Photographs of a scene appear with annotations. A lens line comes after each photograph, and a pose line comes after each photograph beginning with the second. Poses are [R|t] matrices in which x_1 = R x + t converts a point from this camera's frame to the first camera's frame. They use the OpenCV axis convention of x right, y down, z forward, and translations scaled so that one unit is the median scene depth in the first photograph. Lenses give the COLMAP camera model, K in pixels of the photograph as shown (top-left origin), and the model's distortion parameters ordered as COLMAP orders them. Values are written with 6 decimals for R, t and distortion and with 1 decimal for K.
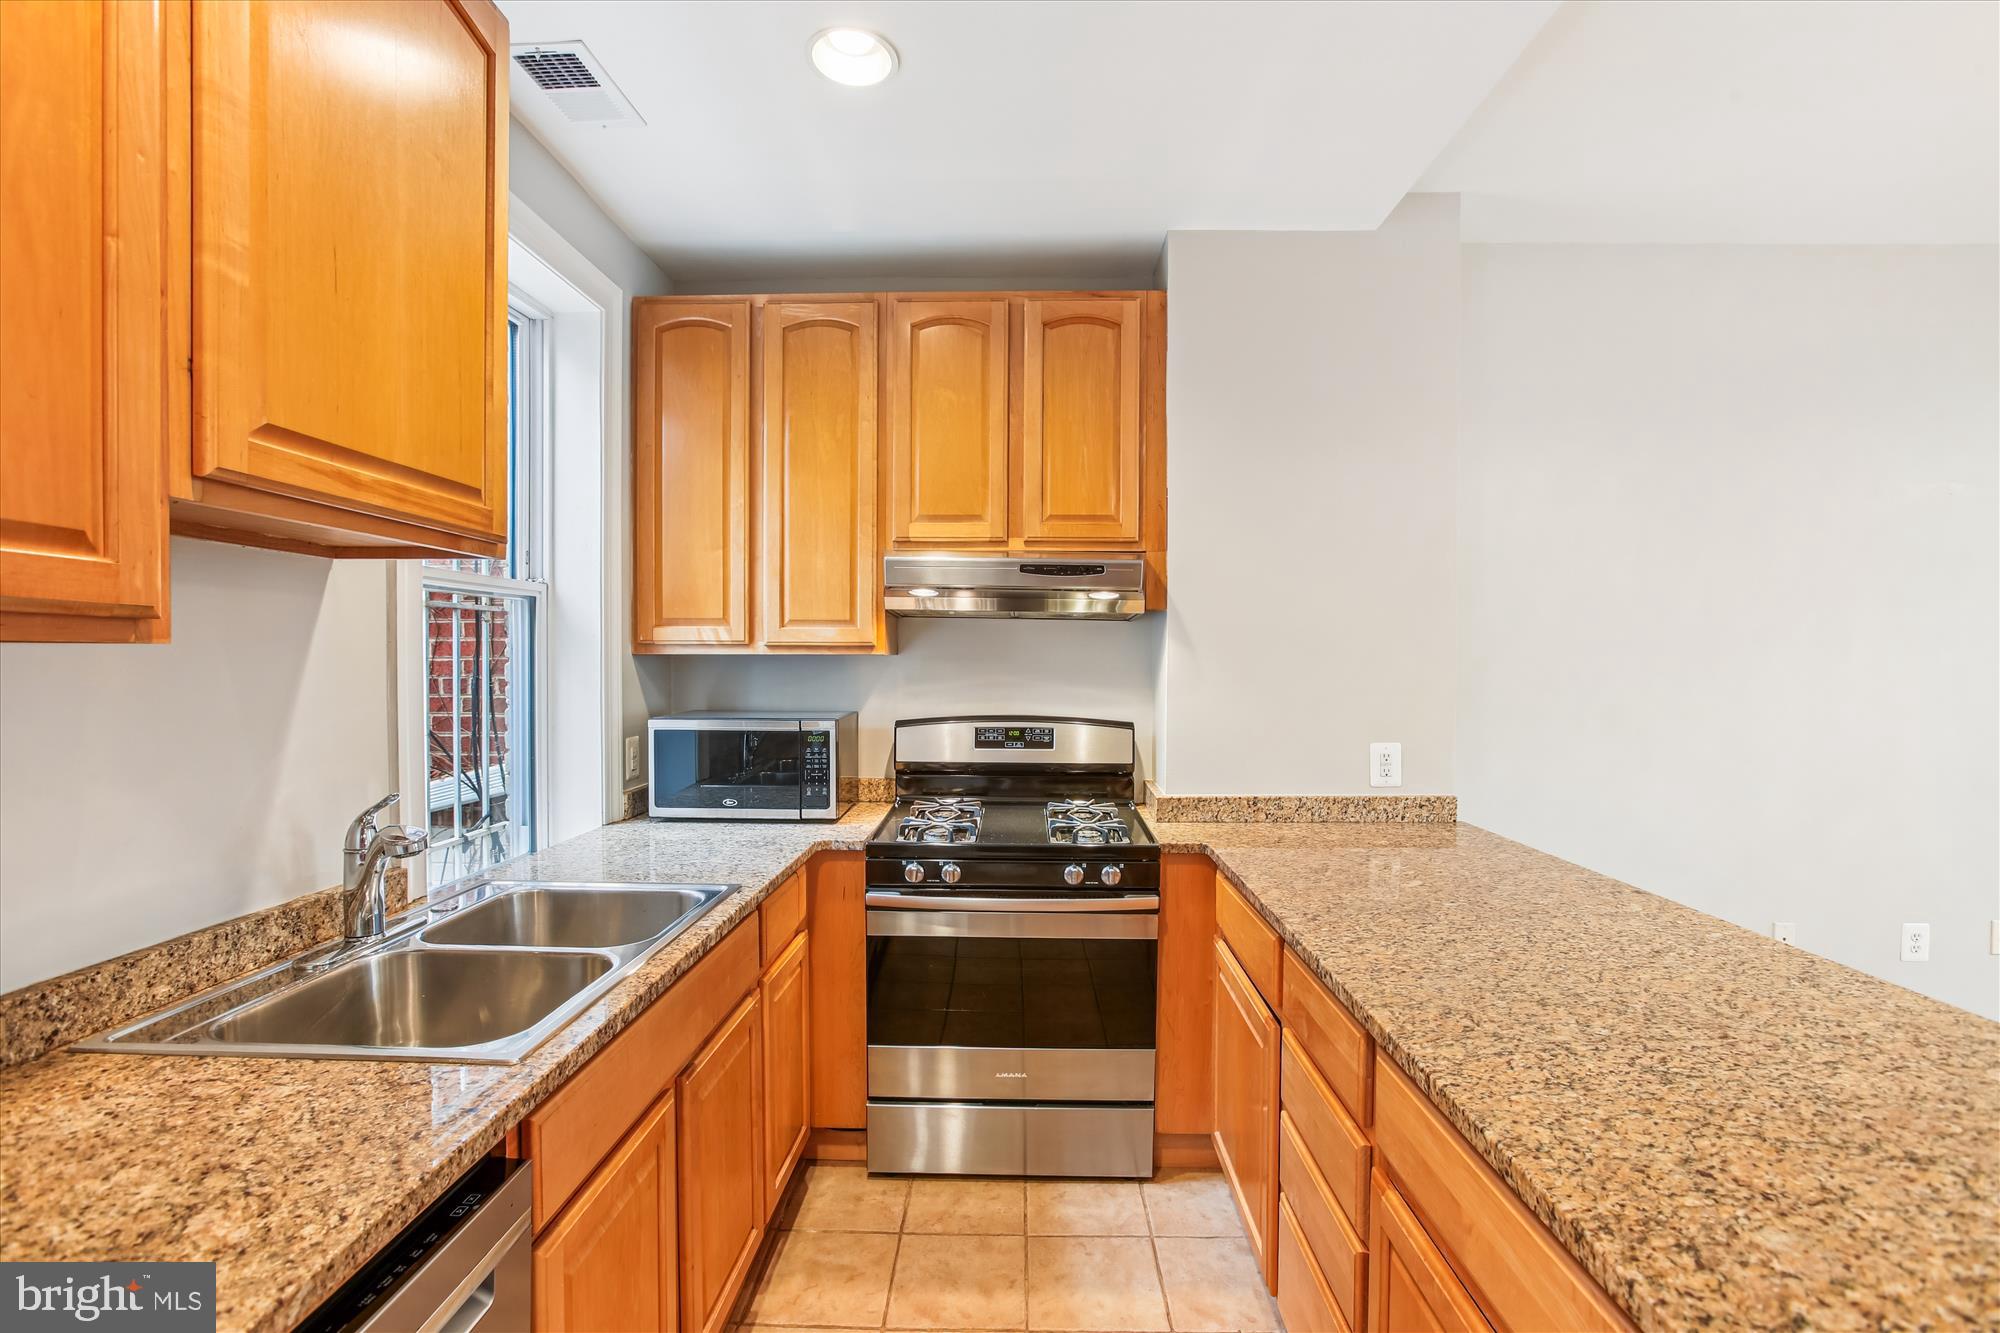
lens RADIAL K [[901.9, 0, 1004.5], [0, 901.9, 681.0], [0, 0, 1]] dist [-0.060428, 0.022585]
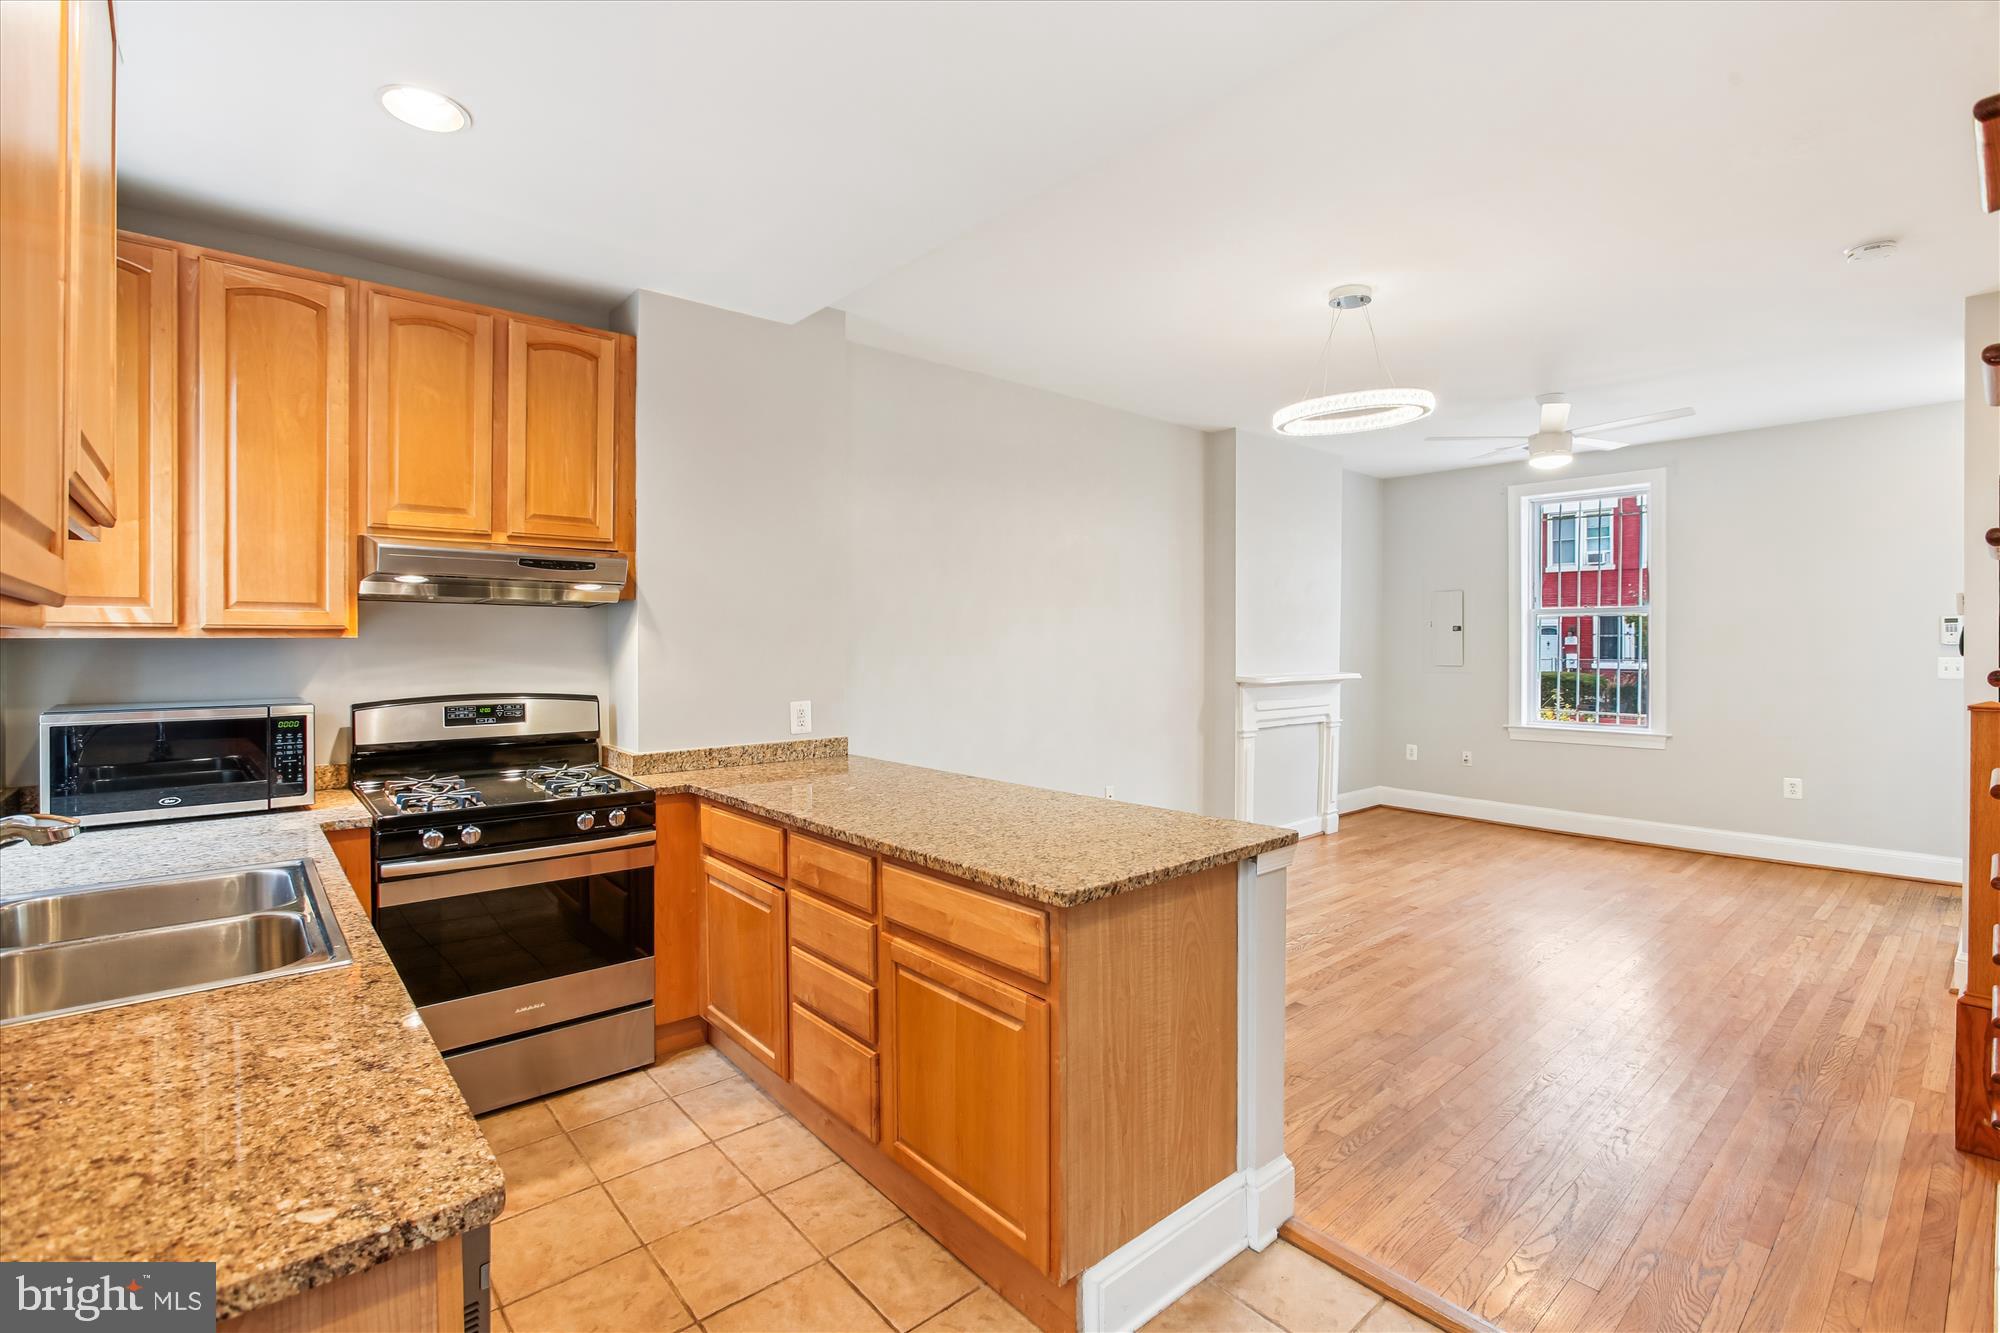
lens RADIAL K [[910.0, 0, 997.0], [0, 910.0, 644.1], [0, 0, 1]] dist [-0.019217, 0.000416]
pose [[0.738952, -0.007100, 0.673721, -0.289413], [0.020086, 0.999732, -0.011494, 0.003633], [-0.673459, 0.022026, 0.738897, -0.233217]]
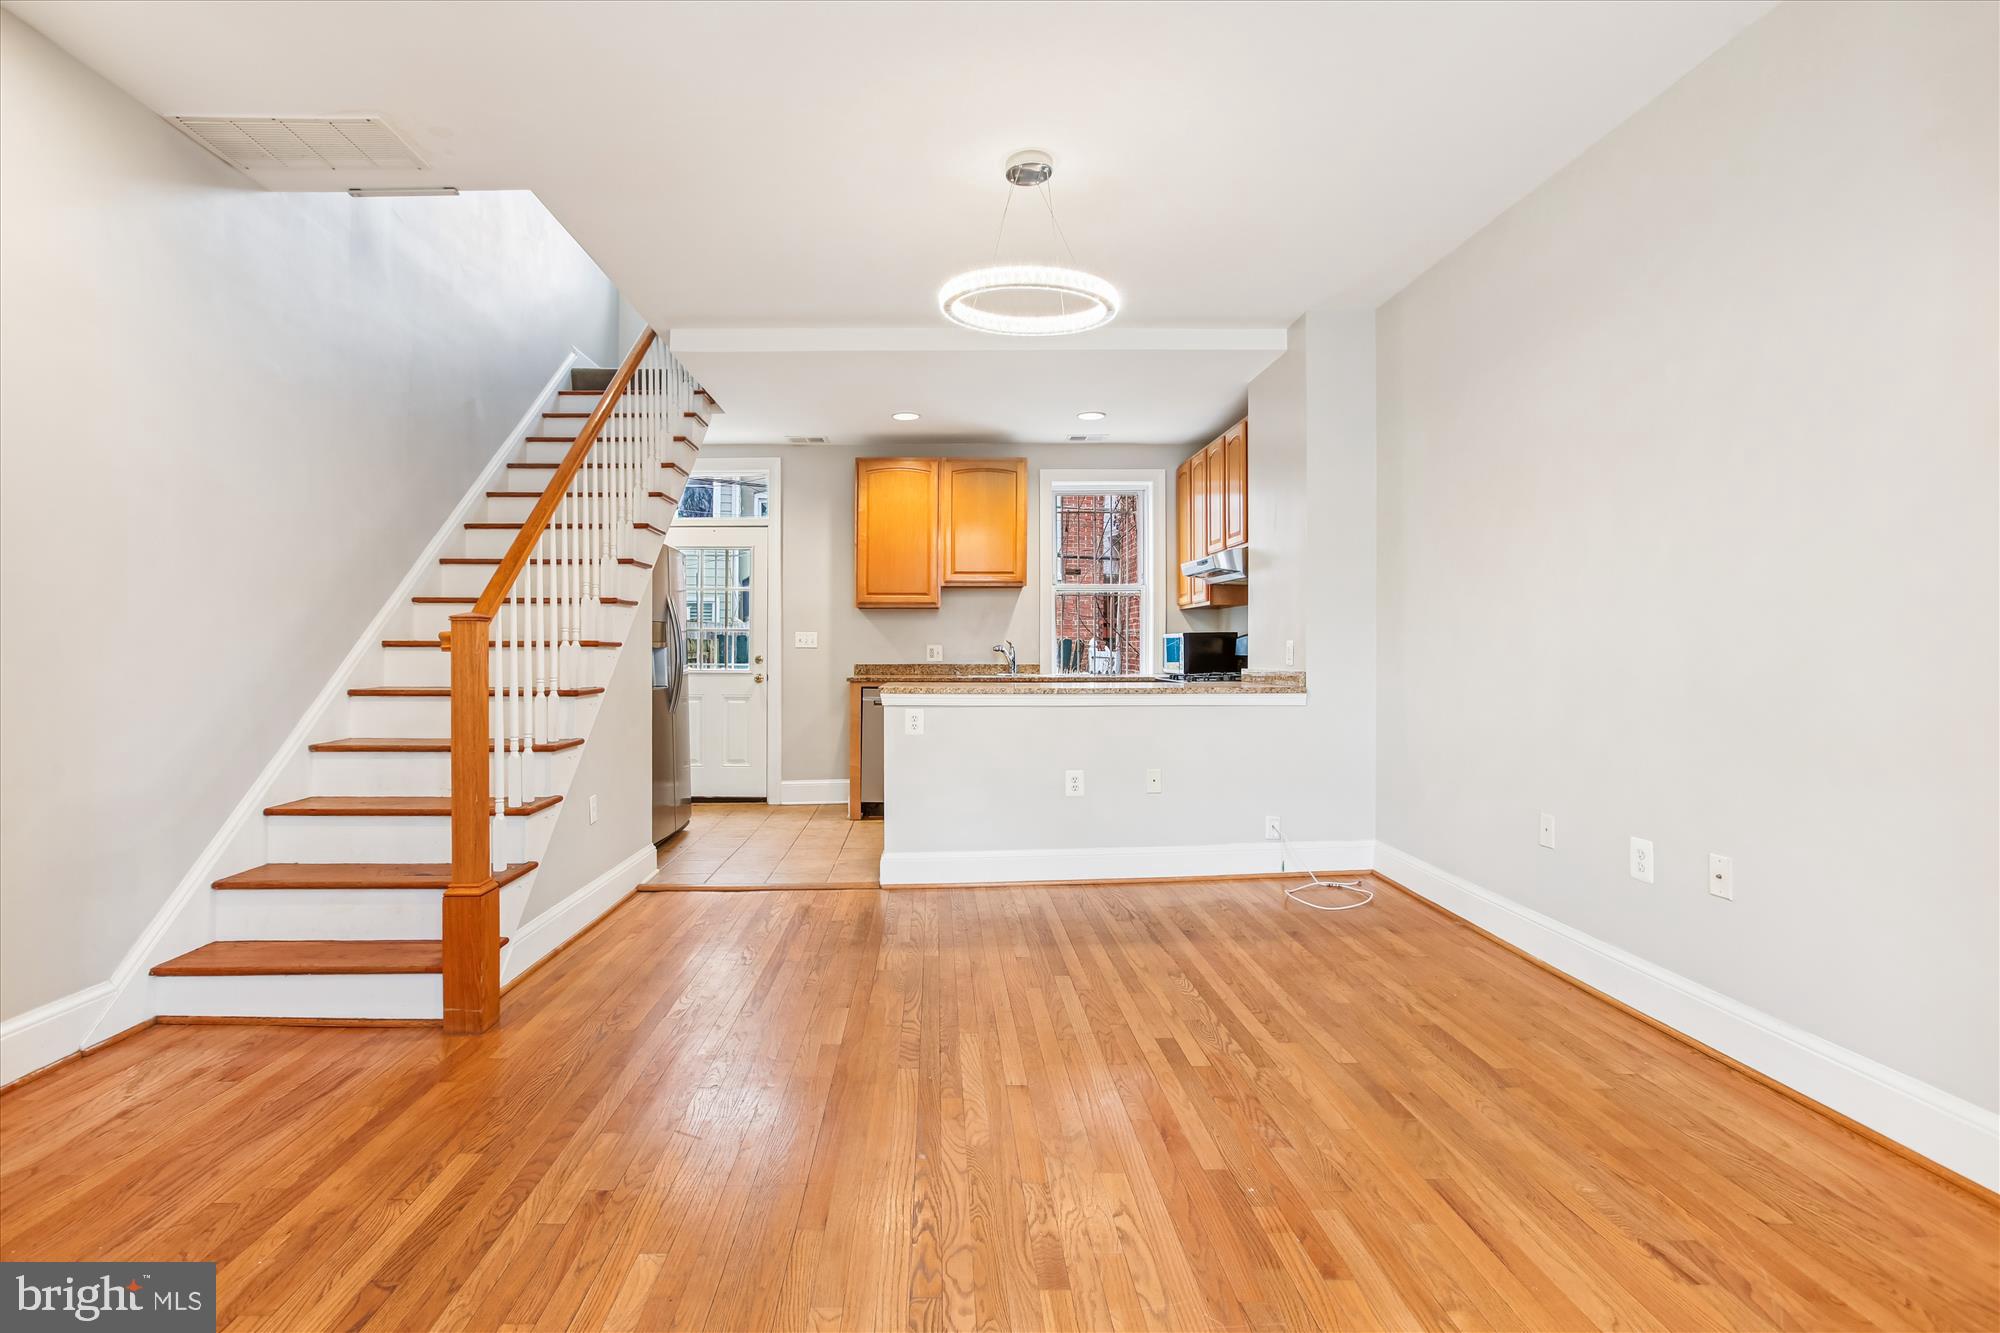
lens RADIAL K [[964.3, 0, 995.2], [0, 964.3, 616.9], [0, 0, 1]] dist [-0.038621, 0.028842]
pose [[0.108685, -0.033535, -0.993510, 2.239923], [-0.020827, 0.999135, -0.036004, 0.099689], [0.993858, 0.024605, 0.107892, 0.216731]]
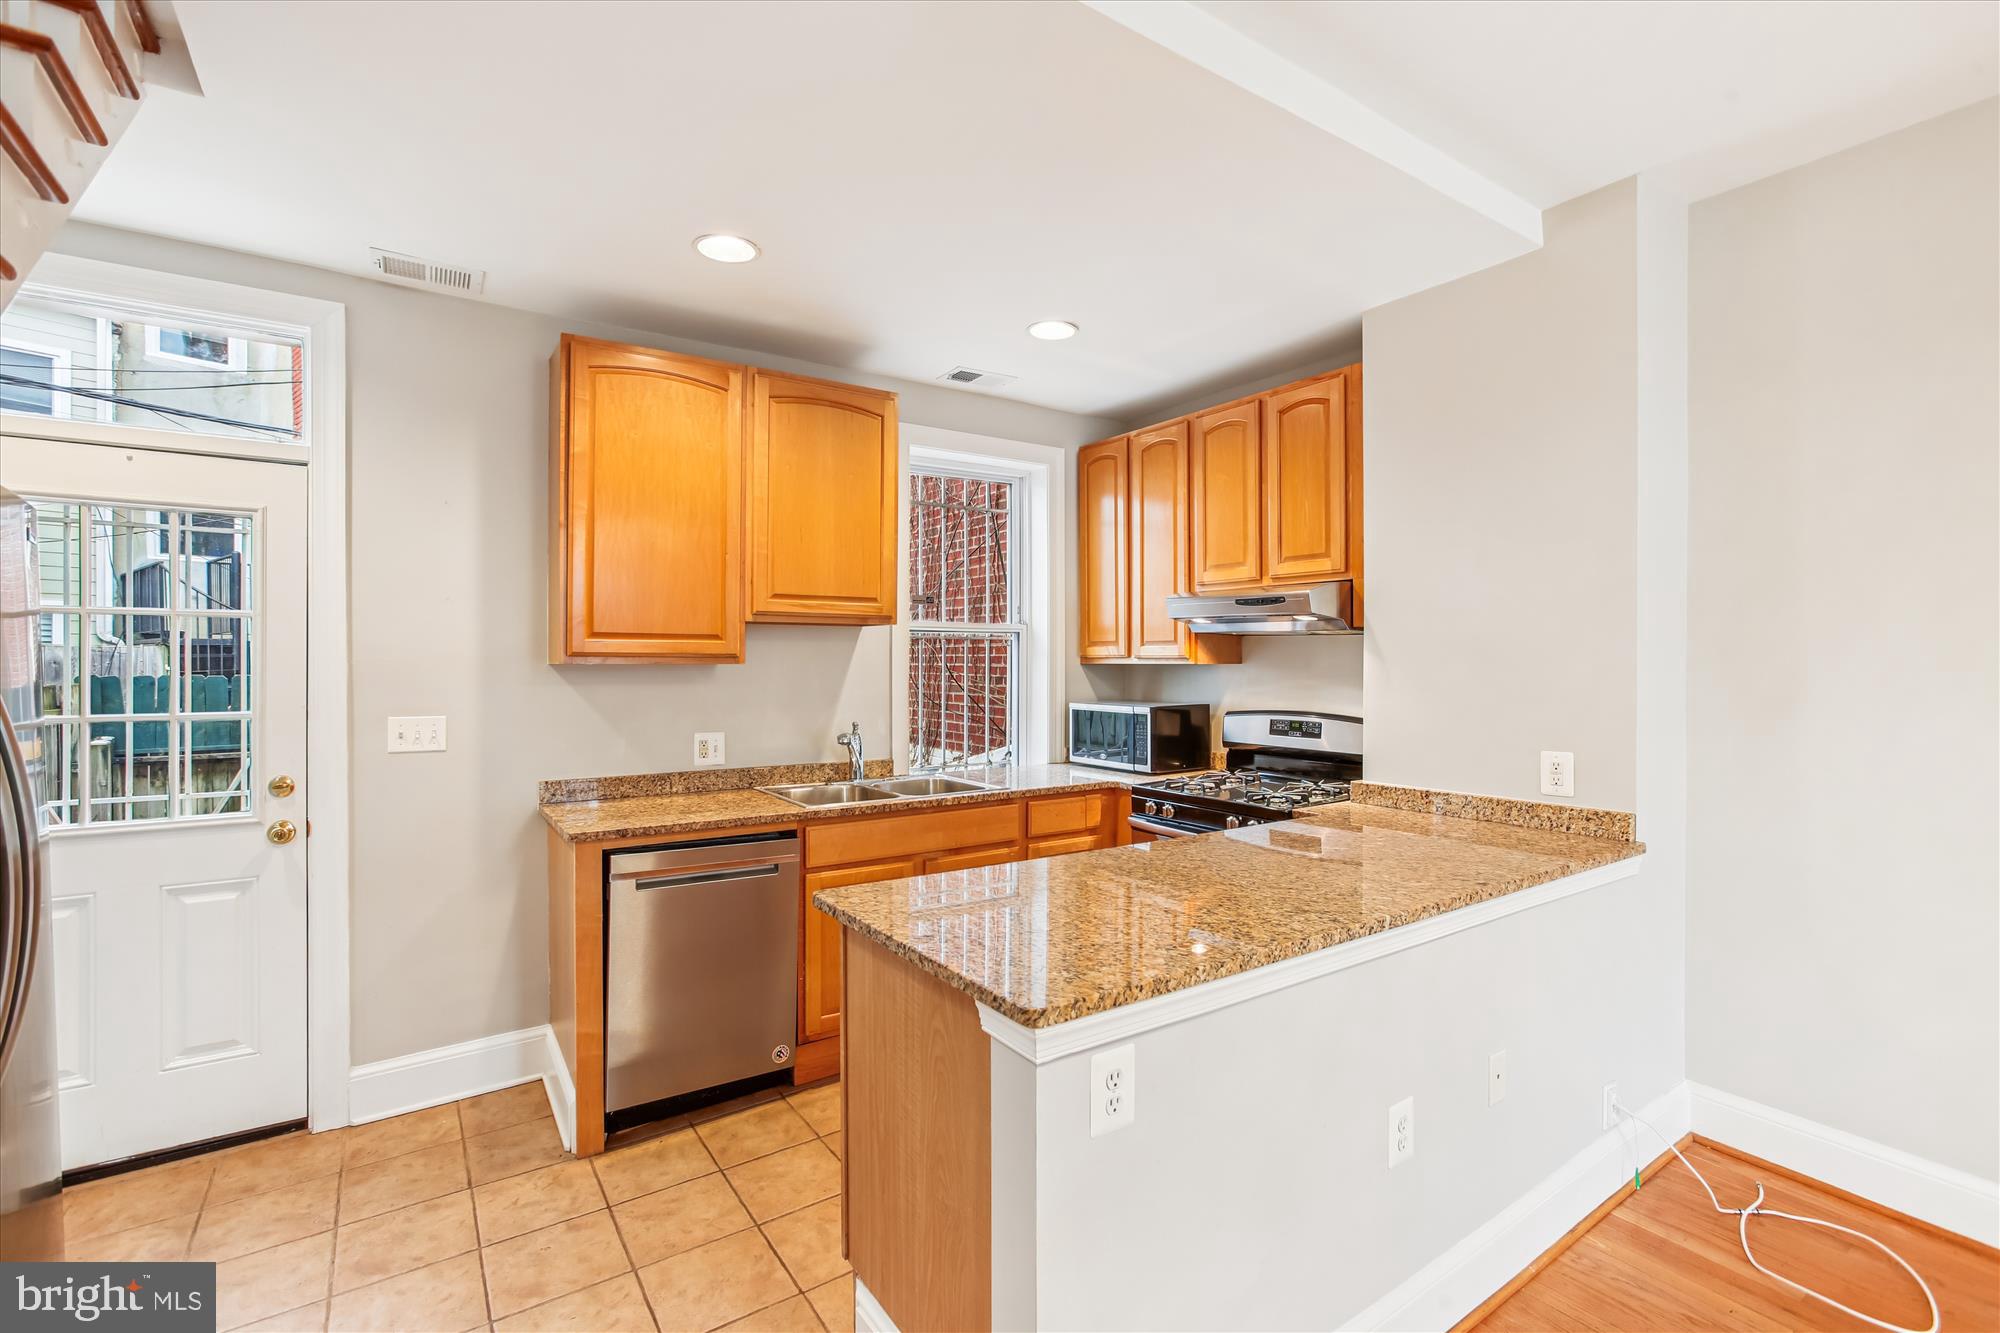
lens RADIAL K [[920.8, 0, 1035.4], [0, 920.8, 664.3], [0, 0, 1]] dist [-0.001219, -0.000001]
pose [[0.609414, 0.000551, -0.792852, 0.898471], [-0.017449, 0.999767, -0.012718, -0.005922], [0.792660, 0.021585, 0.609282, -0.099962]]
